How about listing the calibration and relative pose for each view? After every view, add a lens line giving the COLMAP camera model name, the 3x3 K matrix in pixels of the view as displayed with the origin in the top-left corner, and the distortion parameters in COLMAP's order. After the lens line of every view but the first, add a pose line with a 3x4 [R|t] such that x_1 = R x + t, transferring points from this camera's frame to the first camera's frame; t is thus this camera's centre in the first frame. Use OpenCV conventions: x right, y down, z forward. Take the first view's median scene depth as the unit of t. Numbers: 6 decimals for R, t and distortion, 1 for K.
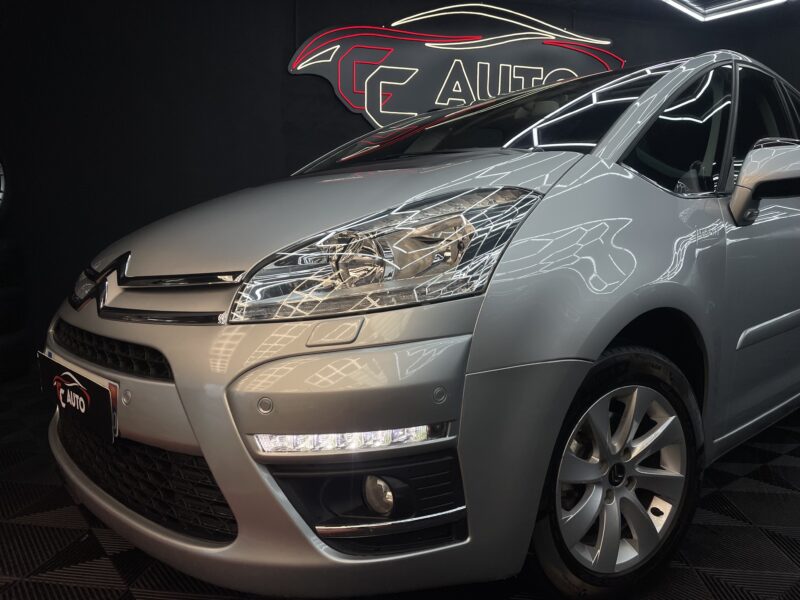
lens RADIAL K [[591.3, 0, 400.0], [0, 591.3, 300.0], [0, 0, 1]] dist [0.109036, -0.150424]
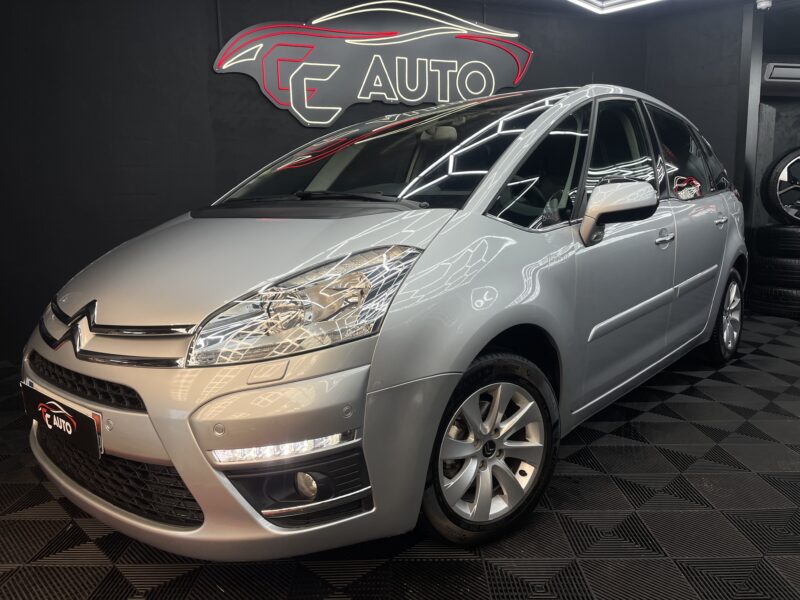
lens RADIAL K [[591.3, 0, 400.0], [0, 591.3, 300.0], [0, 0, 1]] dist [0.109036, -0.150424]
pose [[0.994437, -0.047002, 0.094261, 0.054787], [0.040072, 0.996445, 0.074110, -0.155106], [-0.097409, -0.069920, 0.992785, -0.294532]]
